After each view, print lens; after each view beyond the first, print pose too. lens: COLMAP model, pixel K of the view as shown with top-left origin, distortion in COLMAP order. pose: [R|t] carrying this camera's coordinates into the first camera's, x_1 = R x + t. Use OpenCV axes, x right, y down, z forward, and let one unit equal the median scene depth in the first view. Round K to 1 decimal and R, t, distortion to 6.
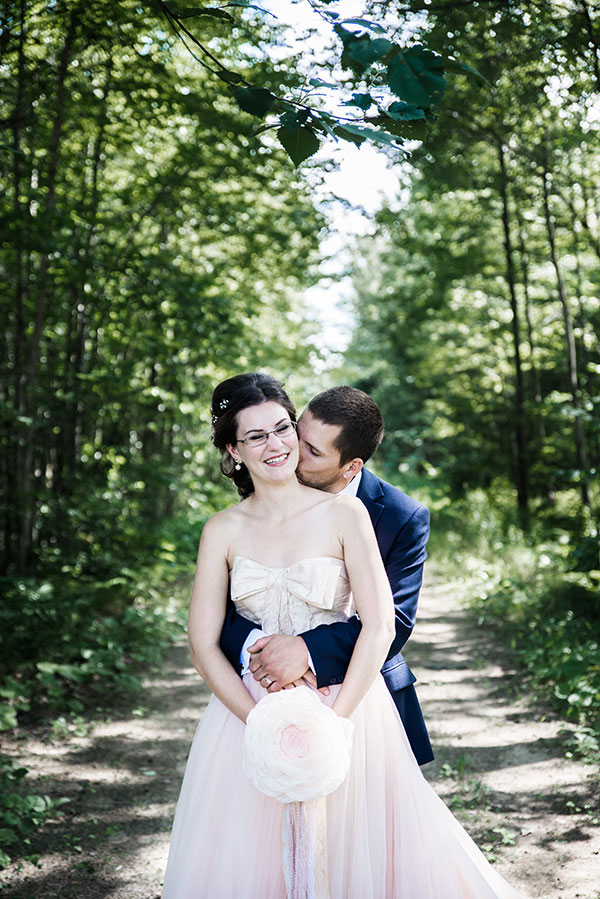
lens RADIAL K [[1073.3, 0, 300.0], [0, 1073.3, 449.5], [0, 0, 1]] dist [0.005070, 0.016481]
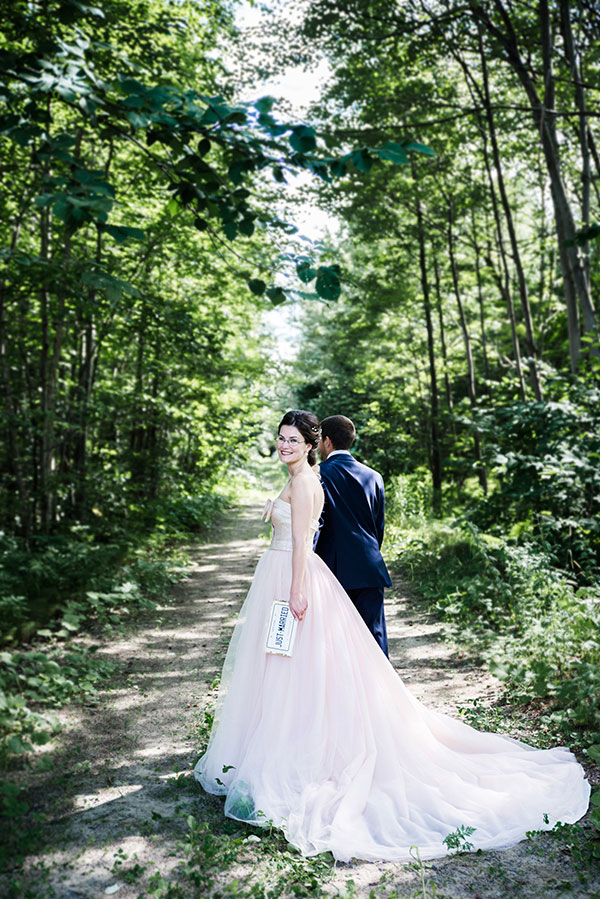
lens RADIAL K [[1073.3, 0, 300.0], [0, 1073.3, 449.5], [0, 0, 1]] dist [0.005070, 0.016481]
pose [[0.998941, -0.003640, 0.045861, -0.011770], [0.003347, 0.999973, 0.006467, -0.001758], [-0.045883, -0.006307, 0.998927, -0.269408]]
